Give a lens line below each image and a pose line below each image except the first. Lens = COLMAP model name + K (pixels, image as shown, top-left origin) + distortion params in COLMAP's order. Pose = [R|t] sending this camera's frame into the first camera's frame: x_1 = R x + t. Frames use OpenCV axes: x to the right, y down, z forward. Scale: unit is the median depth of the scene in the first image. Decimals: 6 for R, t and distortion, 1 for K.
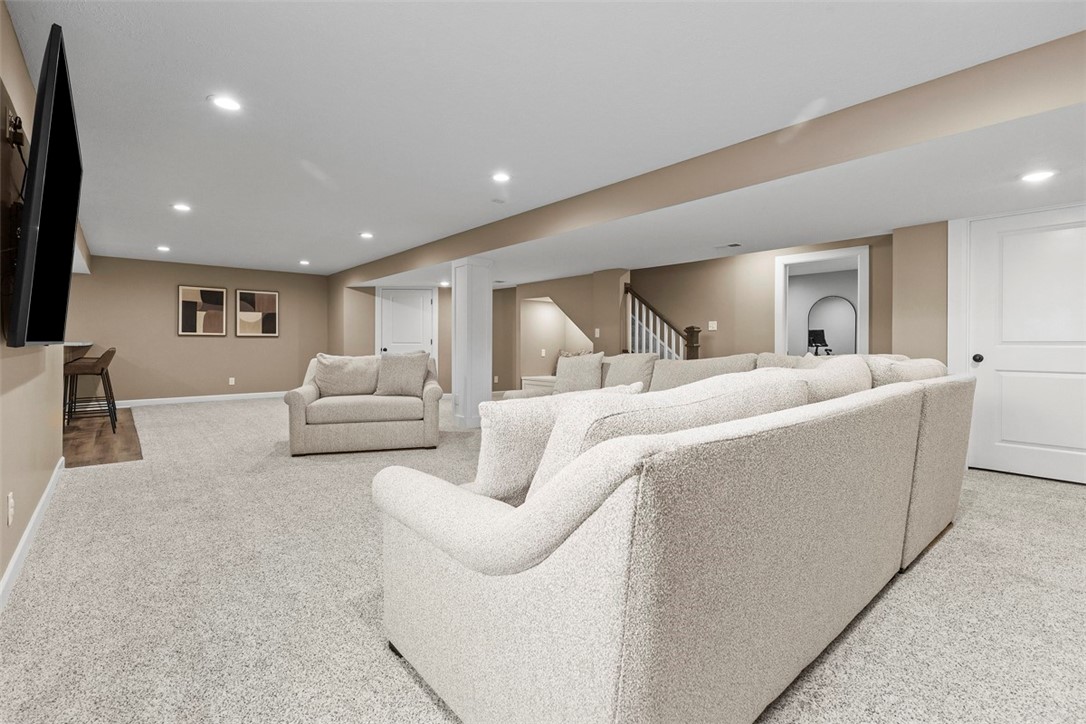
lens RADIAL K [[492.0, 0, 545.6], [0, 492.0, 341.9], [0, 0, 1]] dist [0.010095, 0.000294]
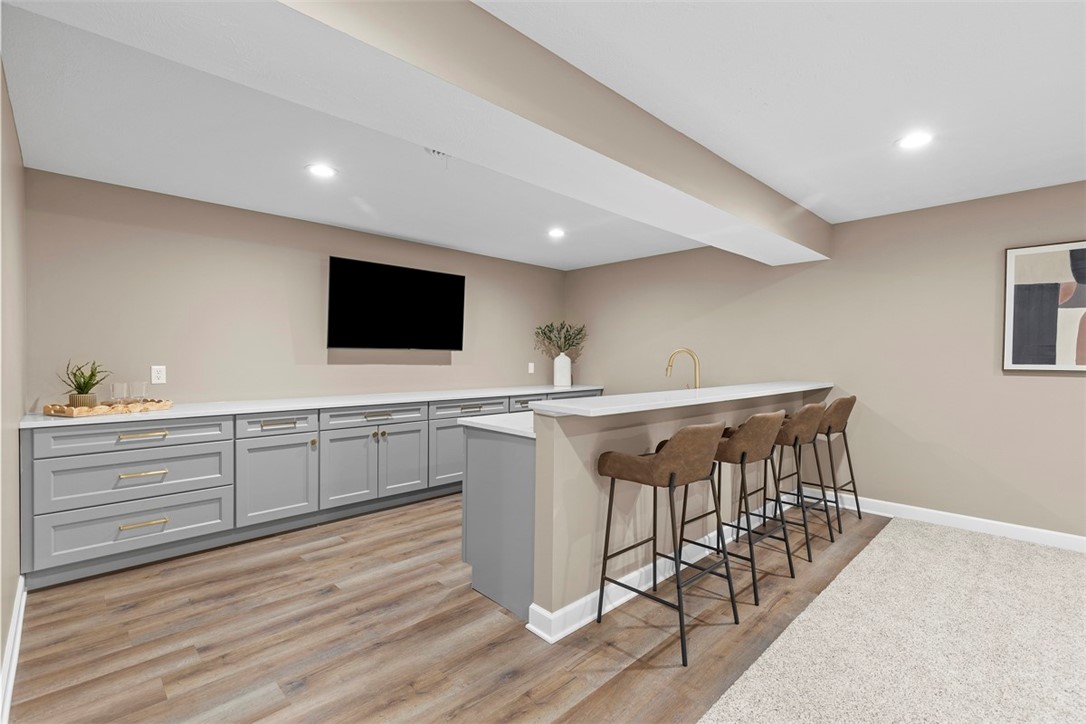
lens RADIAL K [[492.0, 0, 546.4], [0, 492.0, 364.6], [0, 0, 1]] dist [0.010095, 0.000294]
pose [[0.077601, 0.010733, -0.996927, -0.341440], [0.001140, 0.999940, 0.010854, -0.022366], [0.996984, -0.001979, 0.077584, 0.557128]]
